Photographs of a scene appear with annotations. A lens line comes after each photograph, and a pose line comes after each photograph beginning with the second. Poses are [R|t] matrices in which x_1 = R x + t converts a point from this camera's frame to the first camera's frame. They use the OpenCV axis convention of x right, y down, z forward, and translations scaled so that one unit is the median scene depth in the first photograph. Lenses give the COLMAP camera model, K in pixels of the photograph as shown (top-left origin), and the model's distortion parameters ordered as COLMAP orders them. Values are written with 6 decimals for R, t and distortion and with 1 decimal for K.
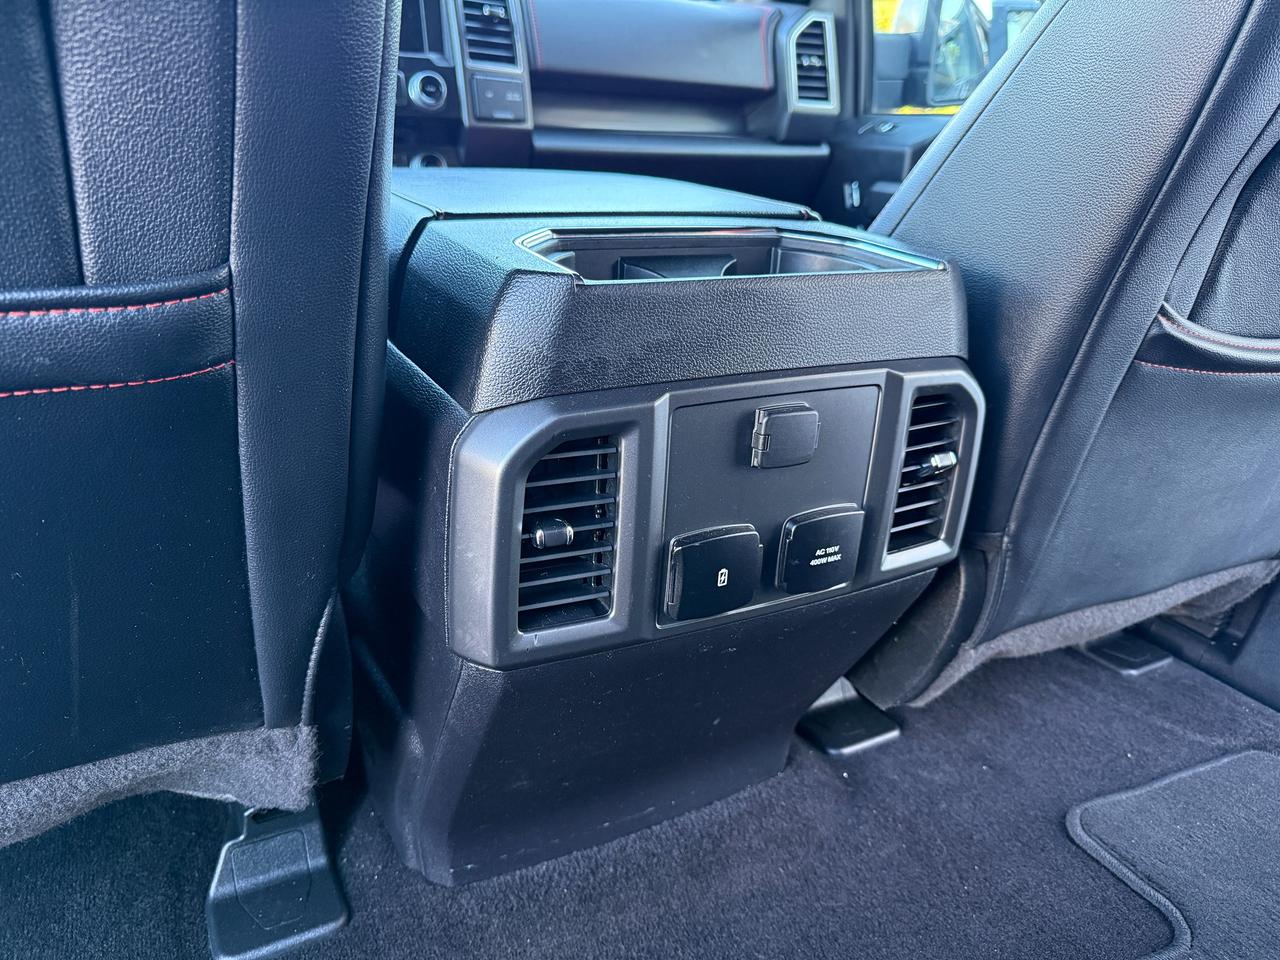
lens RADIAL K [[907.4, 0, 640.0], [0, 907.4, 480.0], [0, 0, 1]] dist [0.066113, -0.084177]
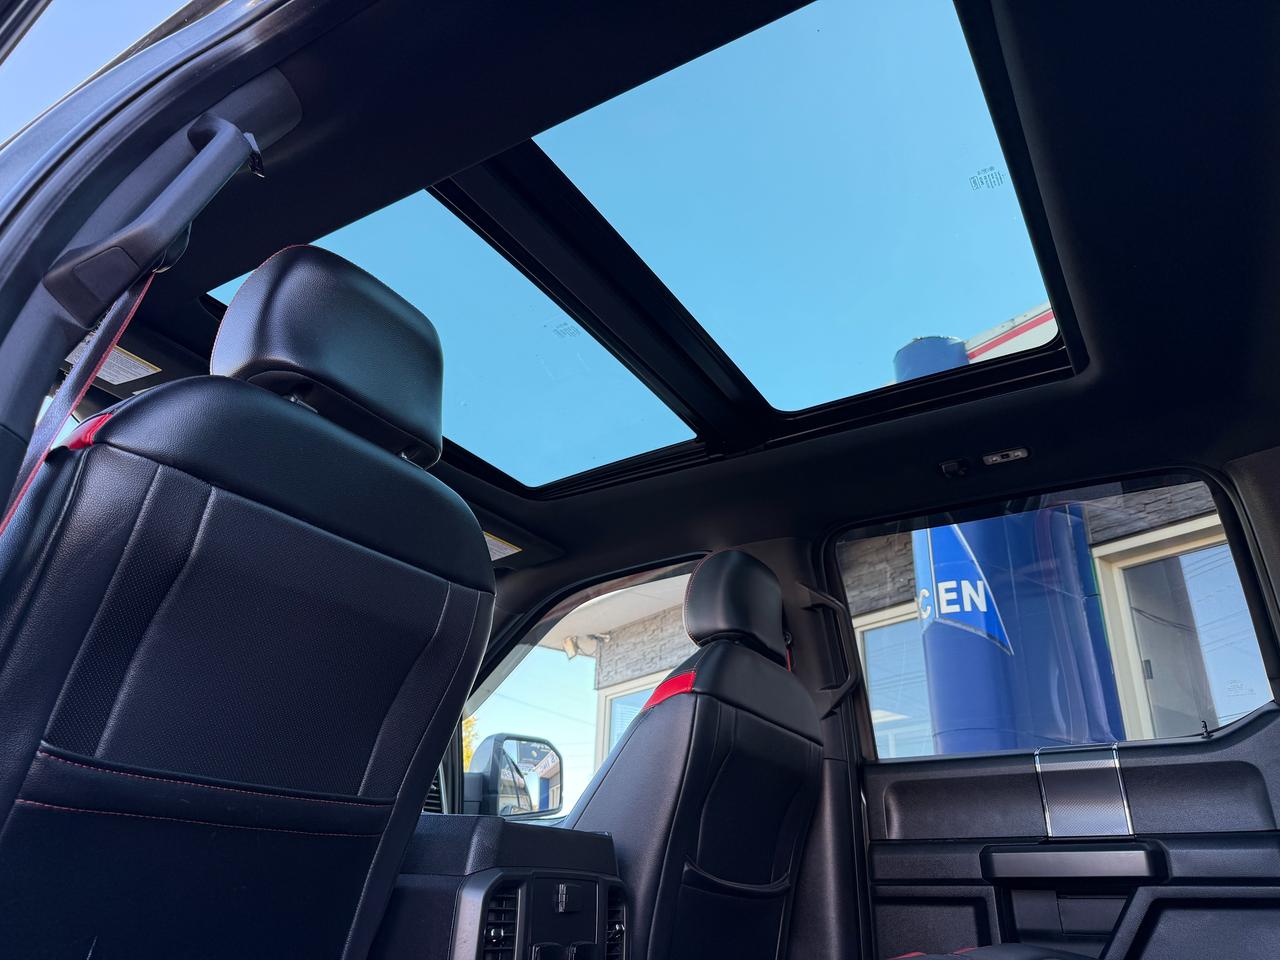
lens RADIAL K [[907.4, 0, 640.0], [0, 907.4, 480.0], [0, 0, 1]] dist [0.066113, -0.084177]
pose [[0.851796, 0.187865, 0.489029, -1.082602], [0.222029, 0.716041, -0.661806, 0.810485], [-0.474496, 0.672303, 0.568210, -1.171862]]
